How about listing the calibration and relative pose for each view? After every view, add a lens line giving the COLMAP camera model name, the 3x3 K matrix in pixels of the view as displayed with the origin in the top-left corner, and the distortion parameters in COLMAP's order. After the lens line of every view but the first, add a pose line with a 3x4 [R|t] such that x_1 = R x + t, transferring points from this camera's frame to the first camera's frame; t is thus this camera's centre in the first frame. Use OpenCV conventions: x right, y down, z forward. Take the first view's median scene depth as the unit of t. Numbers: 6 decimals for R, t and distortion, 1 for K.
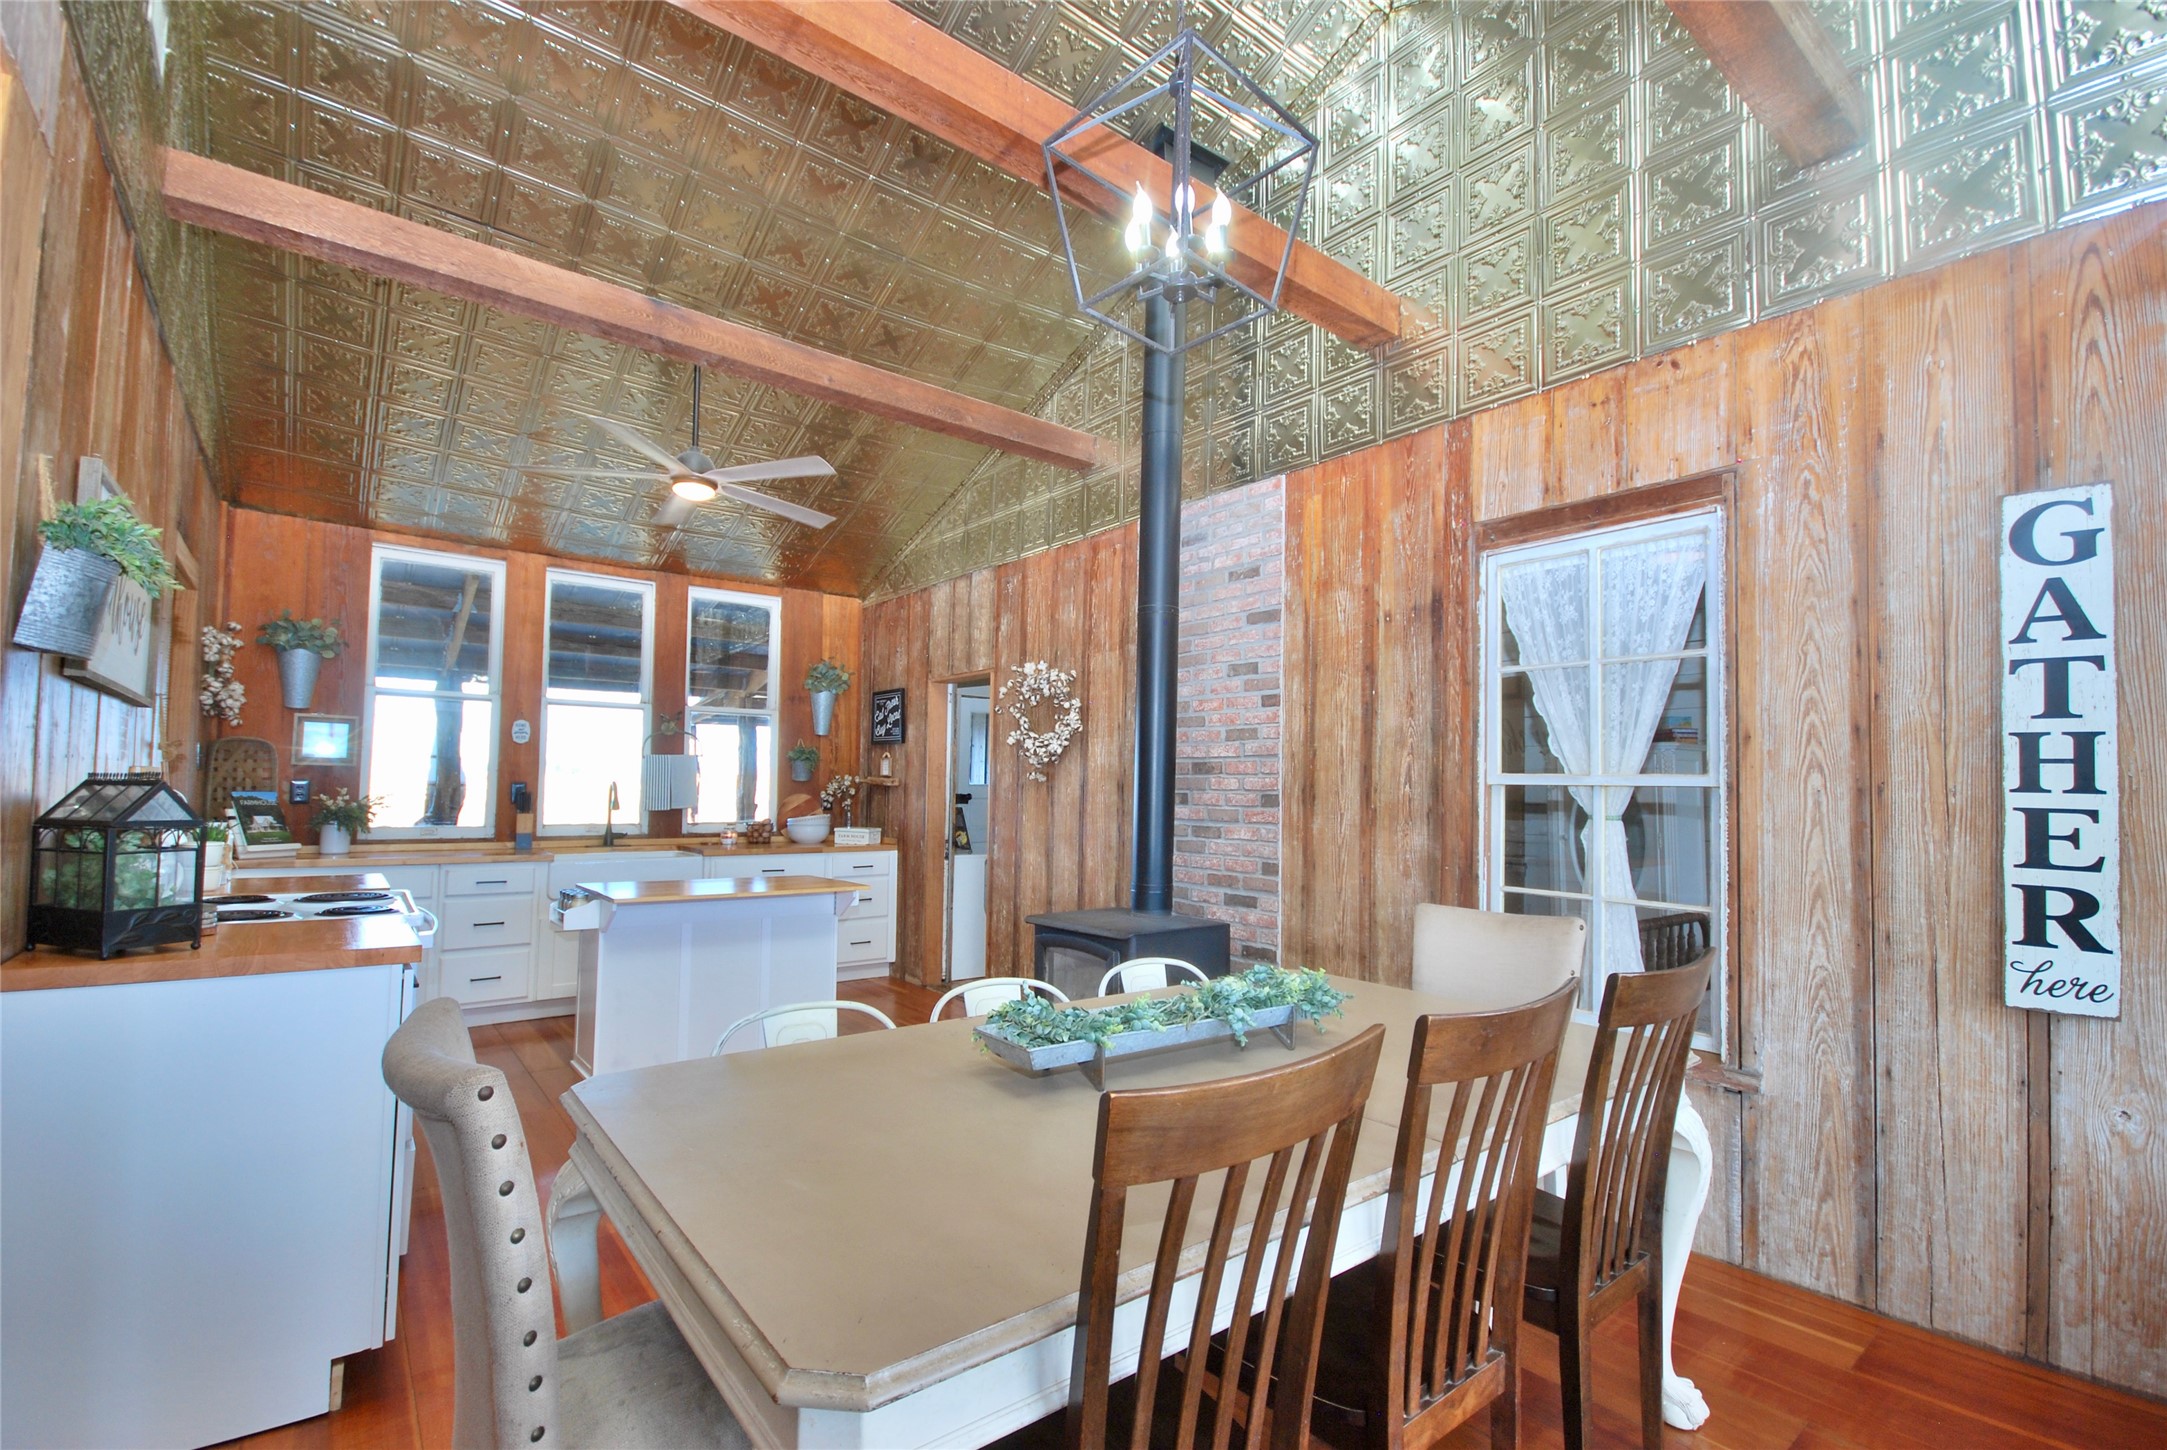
lens RADIAL K [[943.2, 0, 1092.0], [0, 943.2, 744.0], [0, 0, 1]] dist [0.015345, -0.013301]
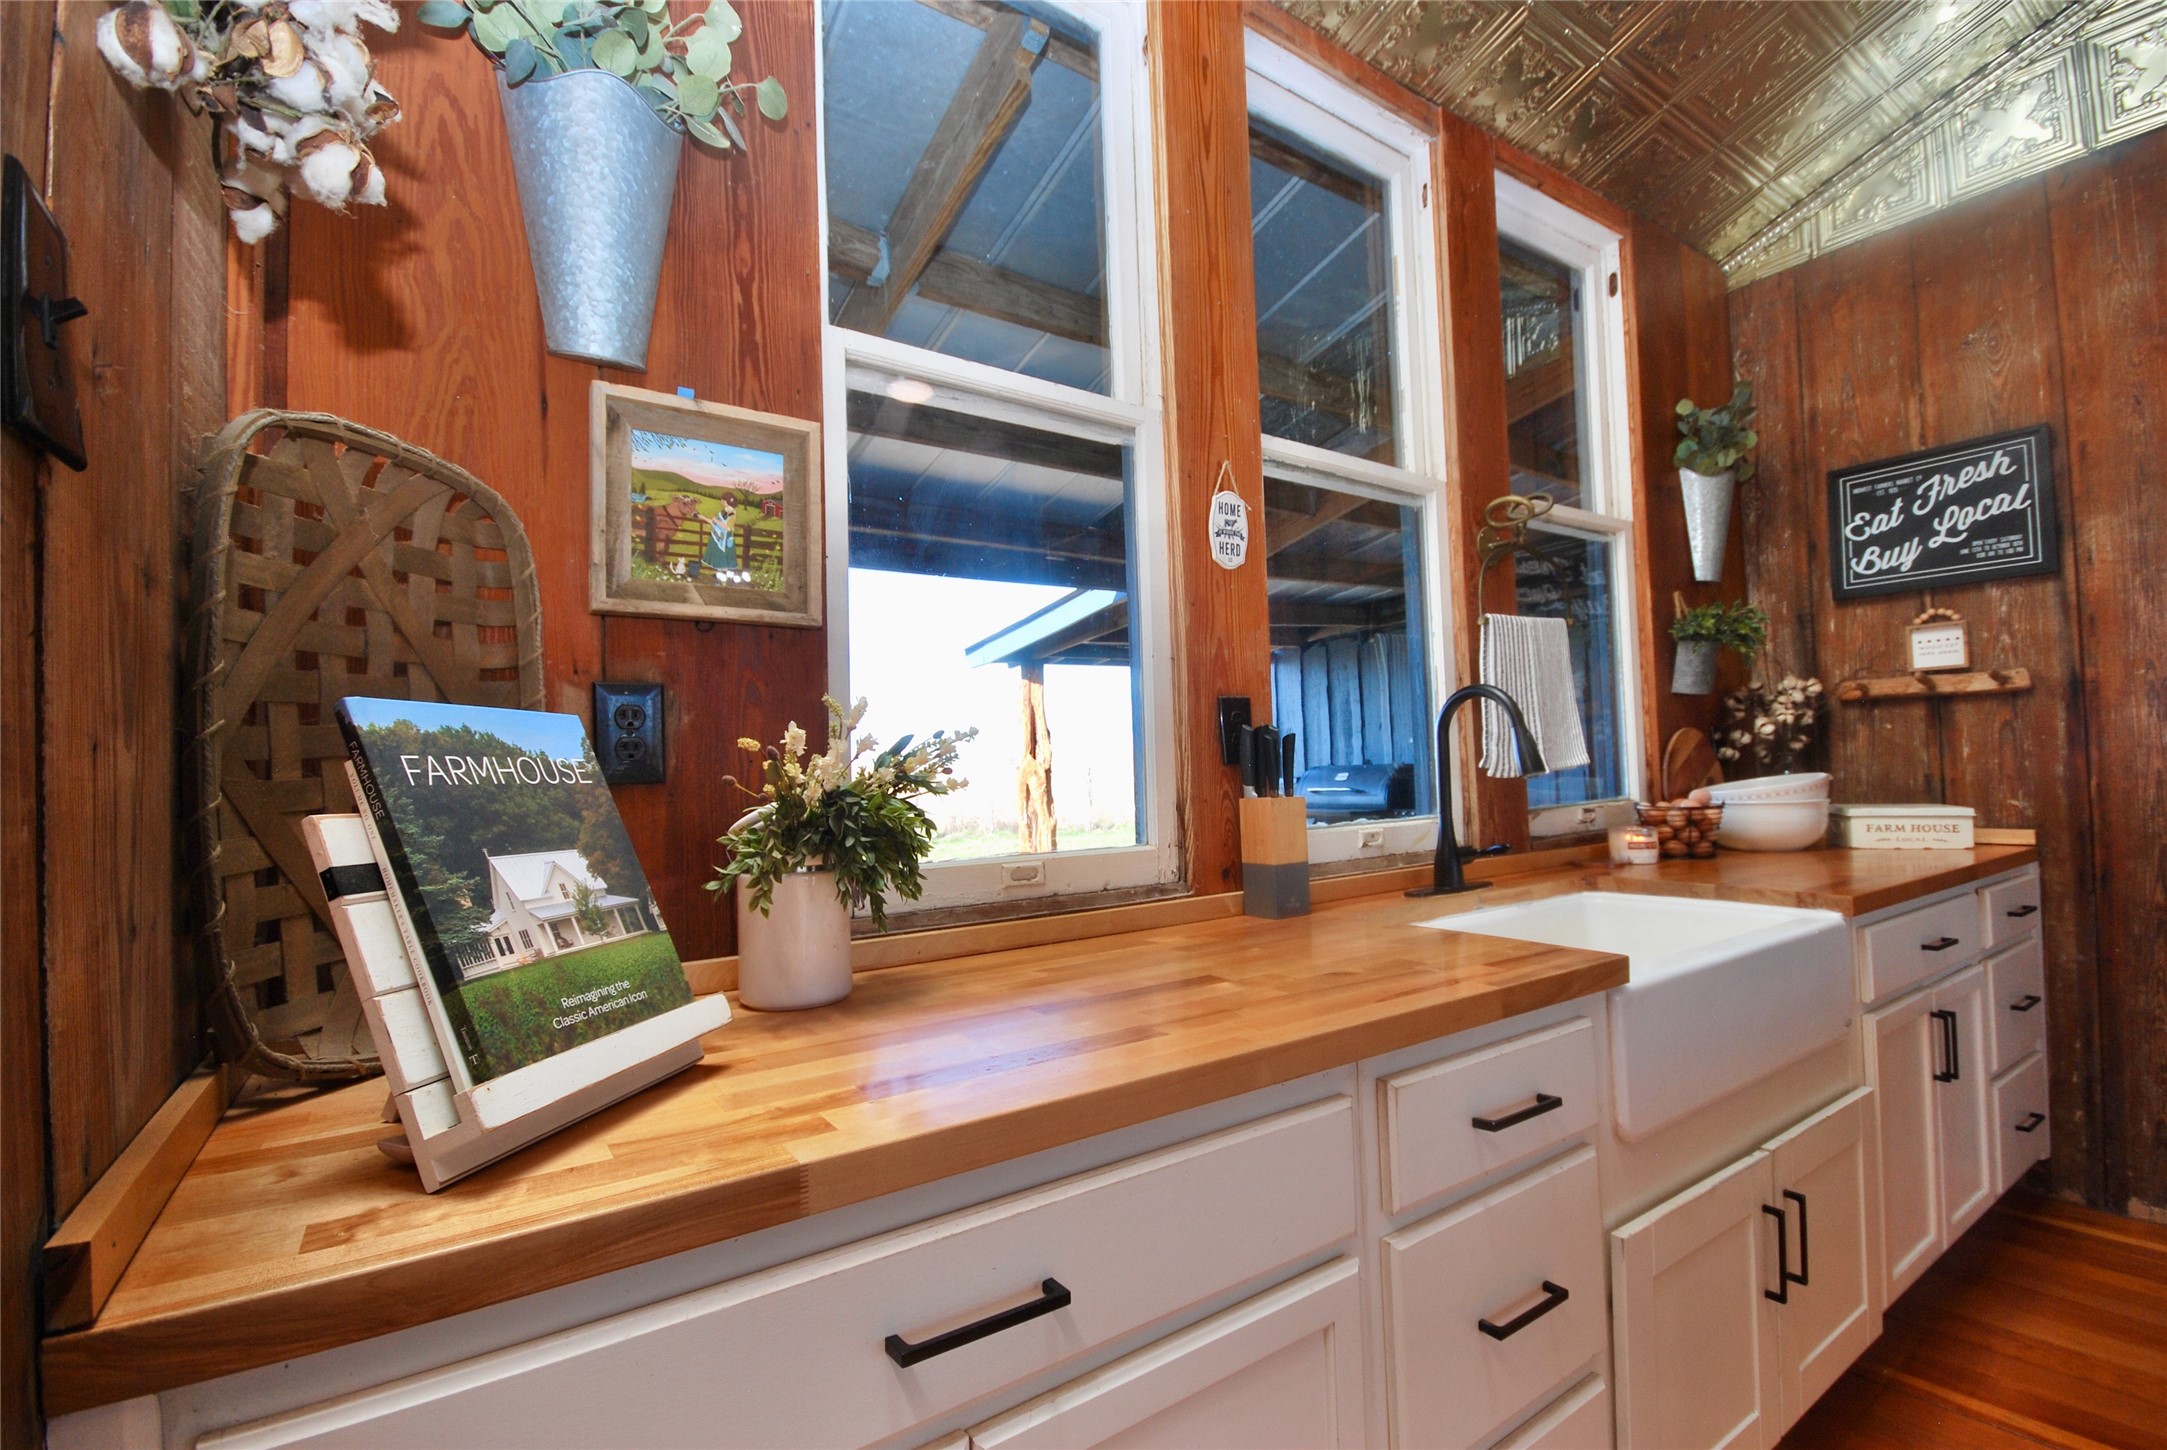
lens RADIAL K [[943.2, 0, 1092.0], [0, 943.2, 744.0], [0, 0, 1]] dist [0.015345, -0.013301]
pose [[0.996532, -0.042578, -0.071497, -0.632504], [0.044037, 0.998850, 0.018956, 0.048371], [0.070608, -0.022038, 0.997261, 0.696225]]
